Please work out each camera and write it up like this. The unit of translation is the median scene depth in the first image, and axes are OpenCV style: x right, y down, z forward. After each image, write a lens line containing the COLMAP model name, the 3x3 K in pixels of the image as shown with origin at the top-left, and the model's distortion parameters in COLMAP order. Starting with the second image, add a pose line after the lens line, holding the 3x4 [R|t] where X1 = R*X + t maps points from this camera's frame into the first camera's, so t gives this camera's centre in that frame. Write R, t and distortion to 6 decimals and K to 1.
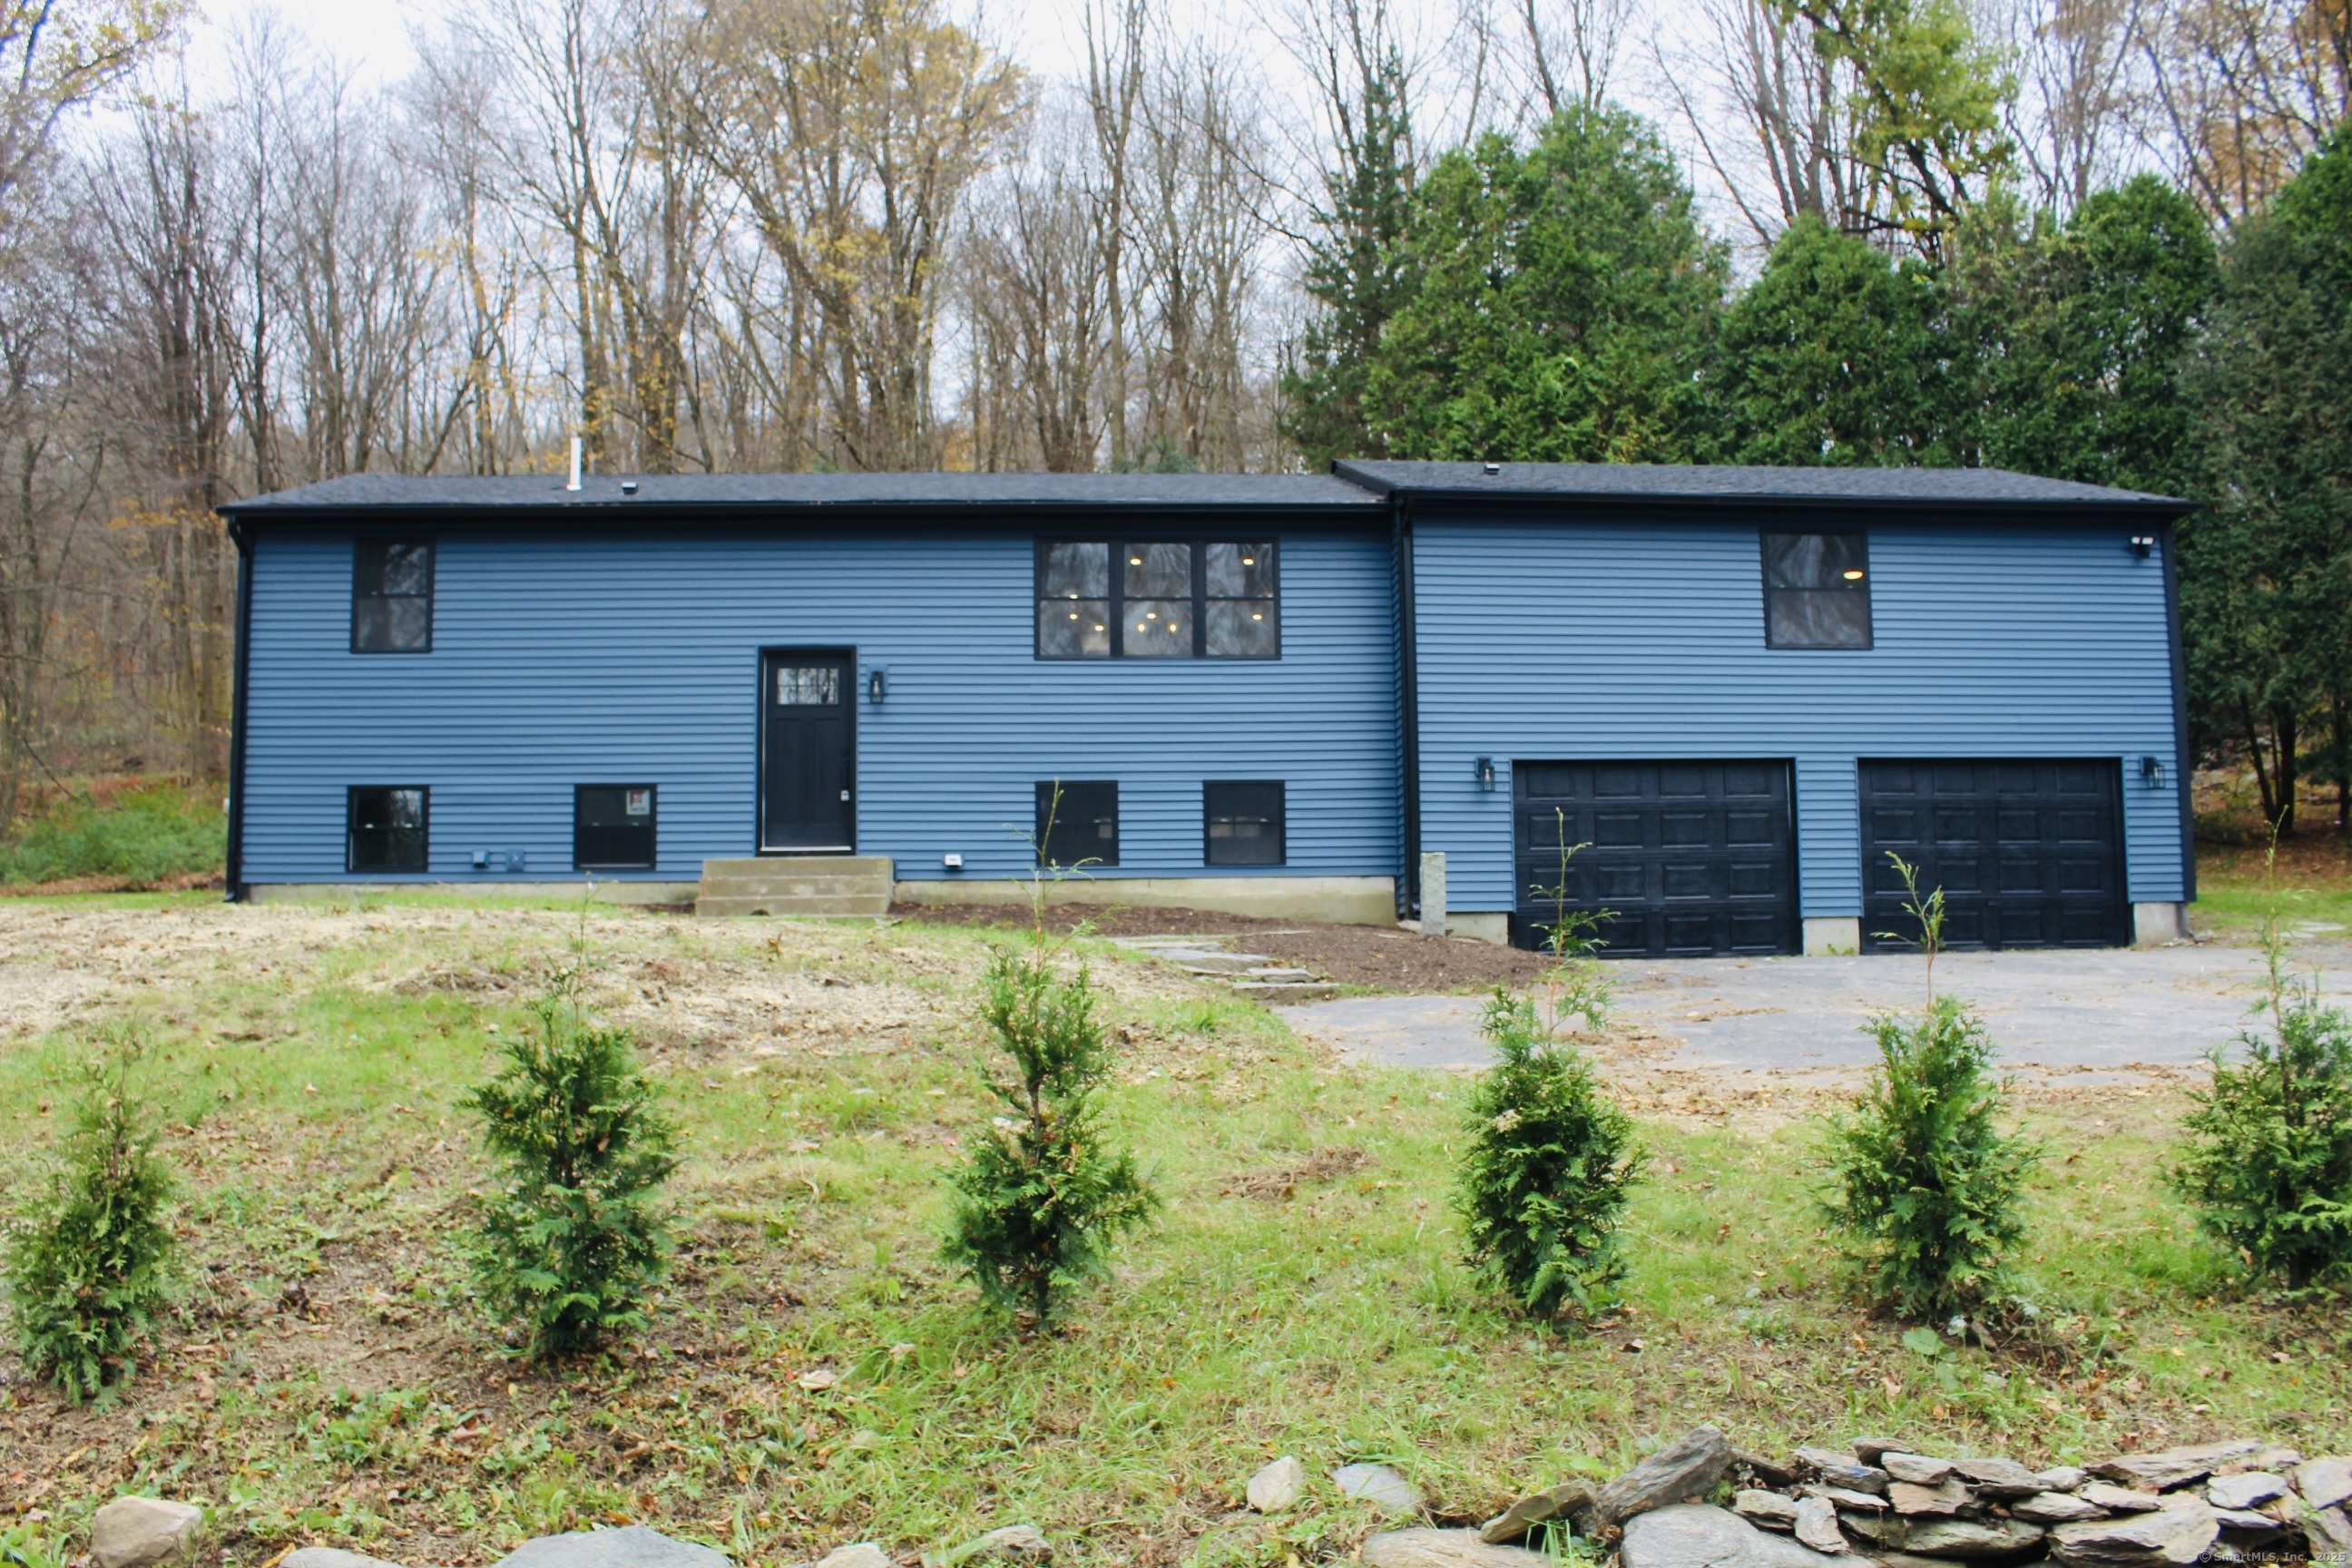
lens RADIAL K [[2009.3, 0, 1176.0], [0, 2009.3, 784.0], [0, 0, 1]] dist [-0.136706, -0.001933]
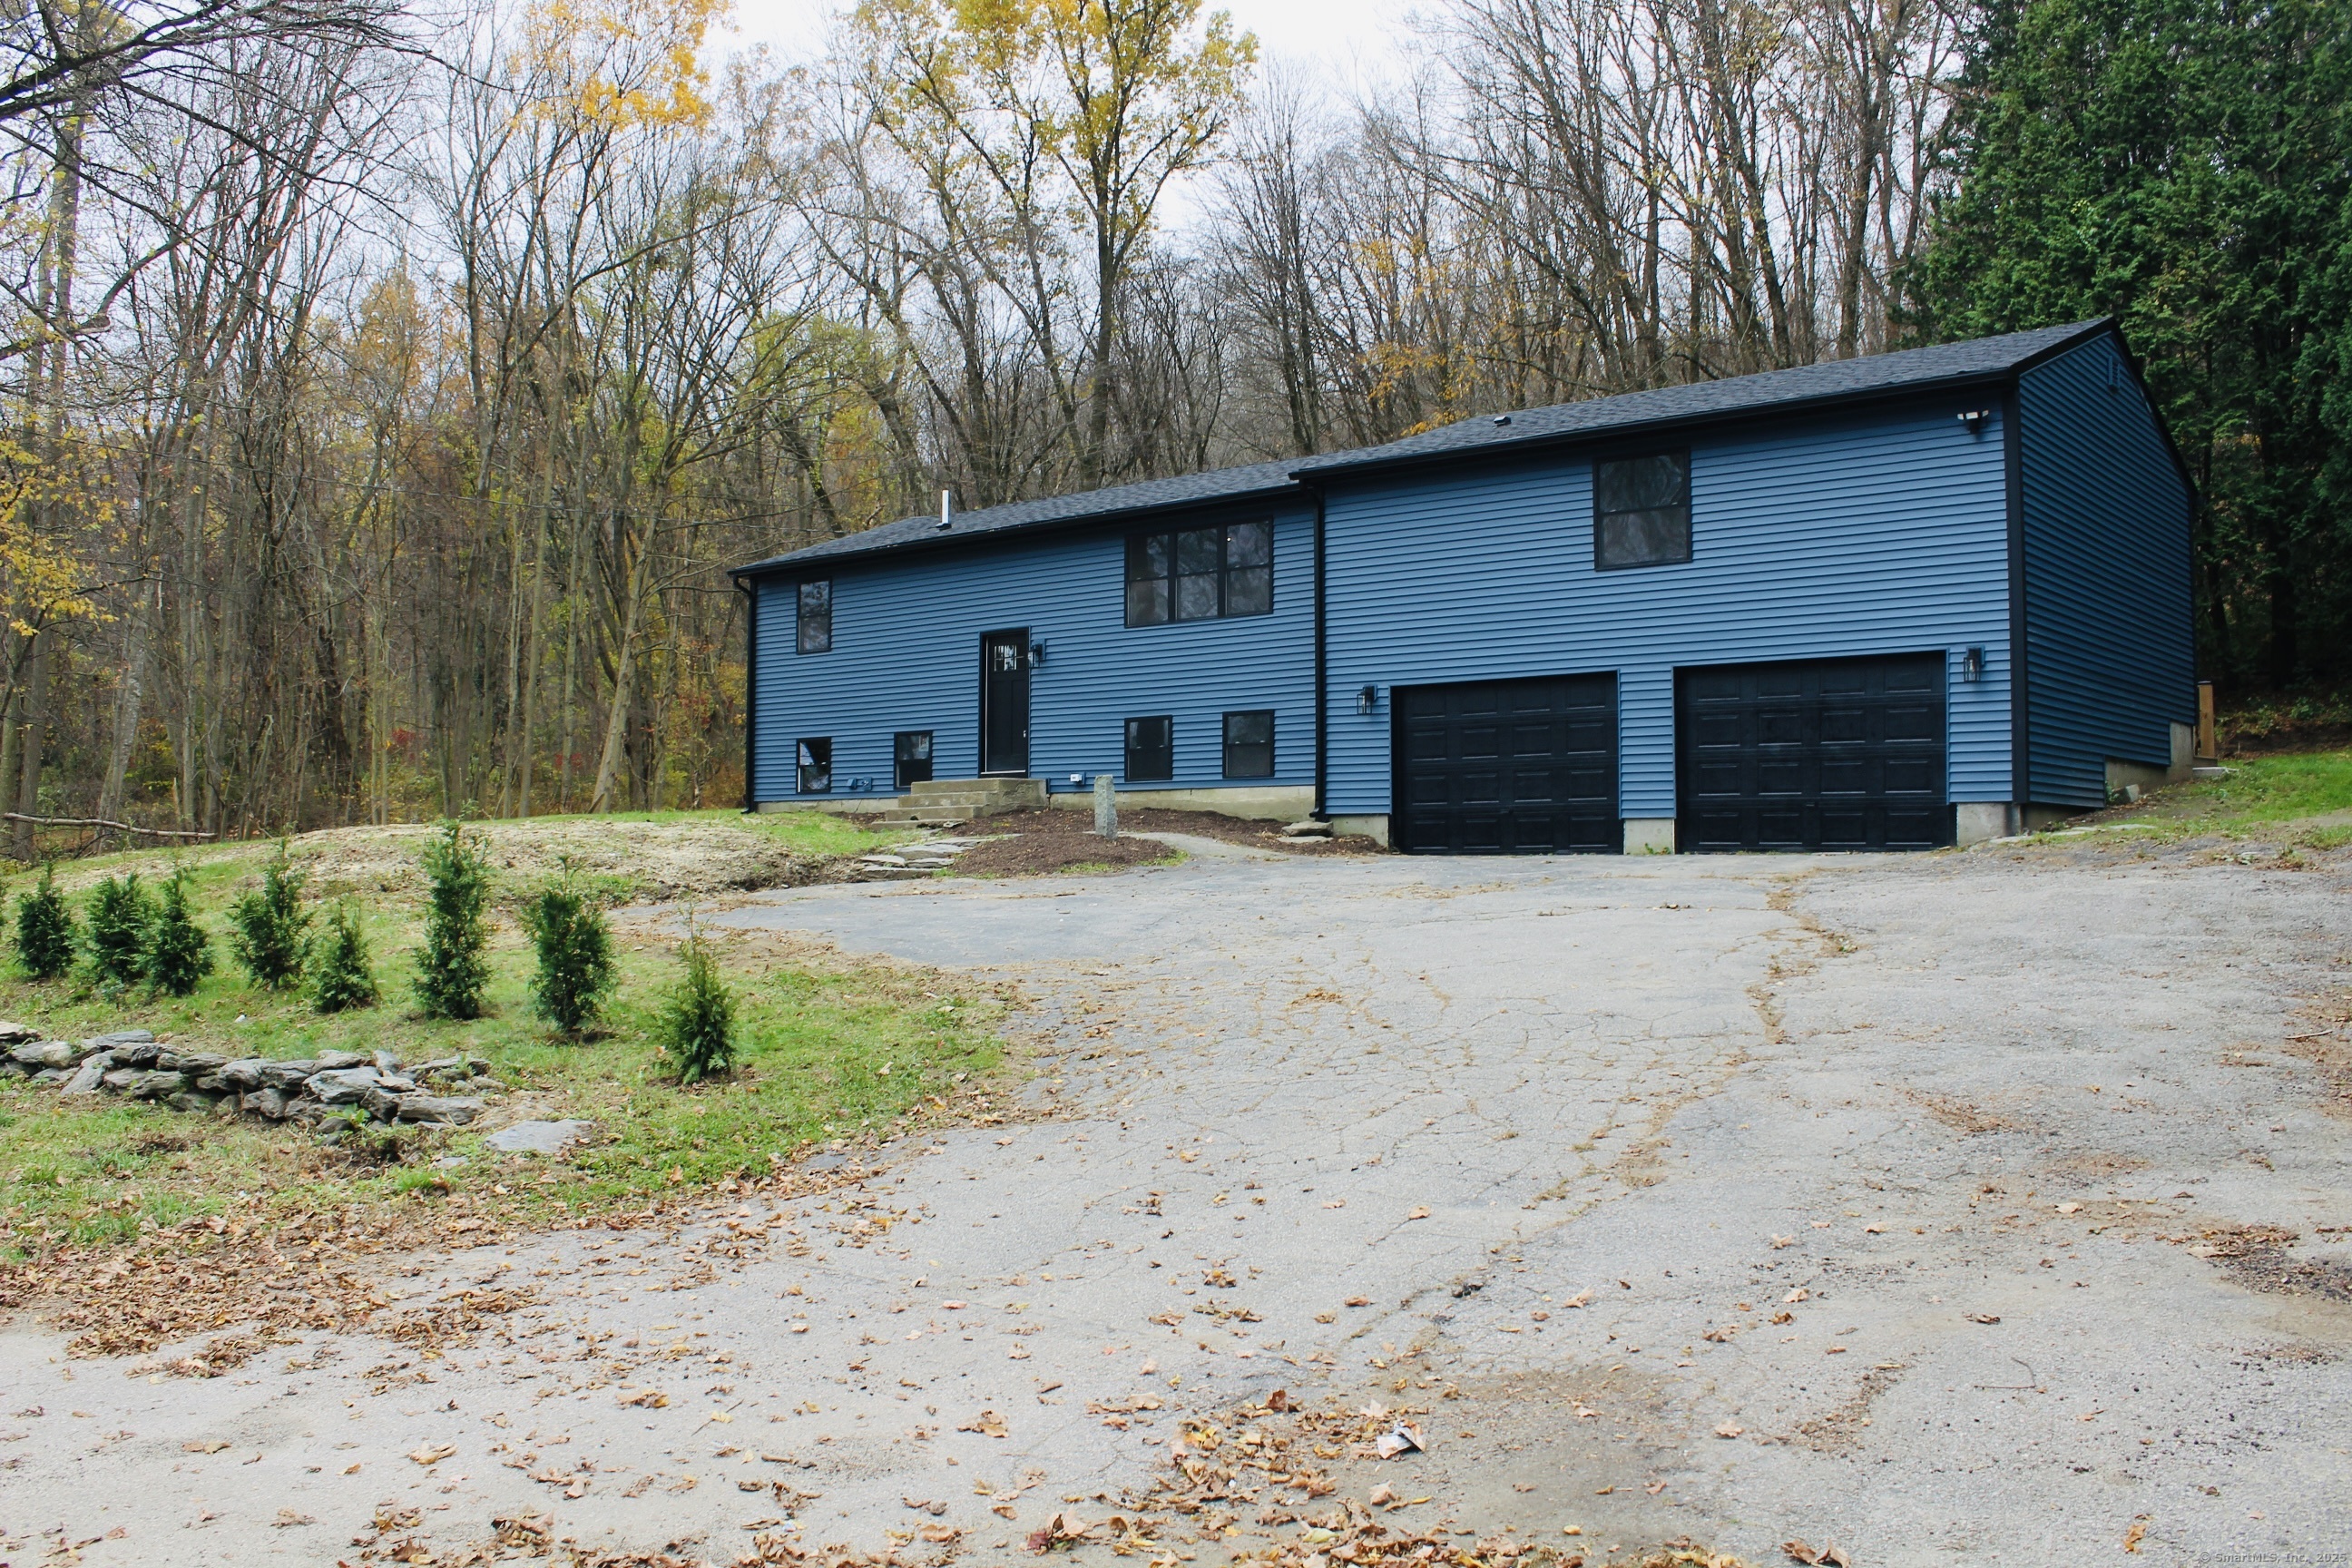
lens RADIAL K [[2009.3, 0, 1176.0], [0, 2009.3, 784.0], [0, 0, 1]] dist [-0.136706, -0.001933]
pose [[0.722185, -0.015676, -0.691522, 0.885313], [0.056399, 0.997749, 0.036281, -0.004616], [0.689397, -0.065203, 0.721444, 0.049082]]
